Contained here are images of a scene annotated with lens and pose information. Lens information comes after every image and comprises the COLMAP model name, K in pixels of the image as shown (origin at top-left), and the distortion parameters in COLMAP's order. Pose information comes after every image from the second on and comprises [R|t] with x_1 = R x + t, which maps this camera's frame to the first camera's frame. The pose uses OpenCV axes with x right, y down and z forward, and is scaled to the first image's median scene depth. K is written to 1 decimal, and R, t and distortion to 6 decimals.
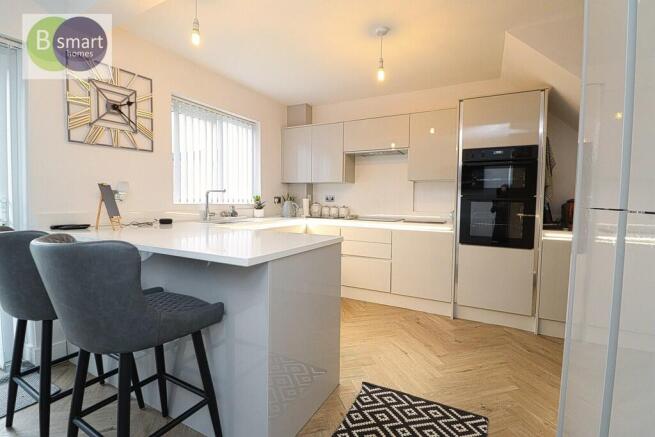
lens RADIAL K [[299.6, 0, 329.1], [0, 299.6, 216.2], [0, 0, 1]] dist [-0.003988, -0.000464]
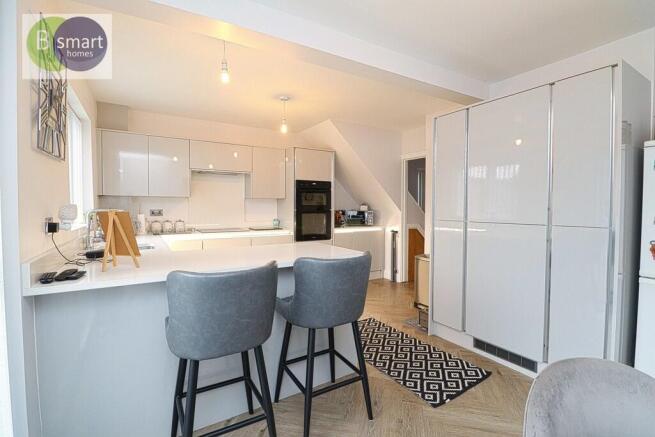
lens RADIAL K [[299.6, 0, 325.4], [0, 299.6, 215.8], [0, 0, 1]] dist [-0.003988, -0.000464]
pose [[0.491071, -0.040499, 0.870178, -0.900416], [0.050416, 0.998566, 0.018023, -0.063820], [-0.869659, 0.035020, 0.492409, 0.131798]]
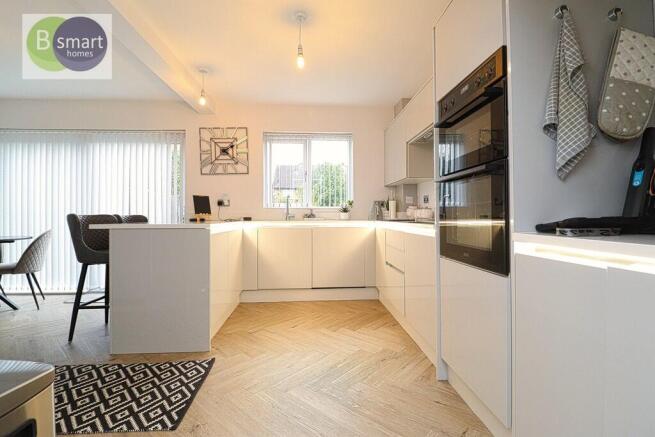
lens RADIAL K [[299.6, 0, 328.8], [0, 299.6, 215.6], [0, 0, 1]] dist [-0.003988, -0.000464]
pose [[0.539838, -0.015798, -0.841620, 0.913400], [-0.033242, 0.998644, -0.040067, 0.045994], [0.841112, 0.049607, 0.538581, 0.530044]]
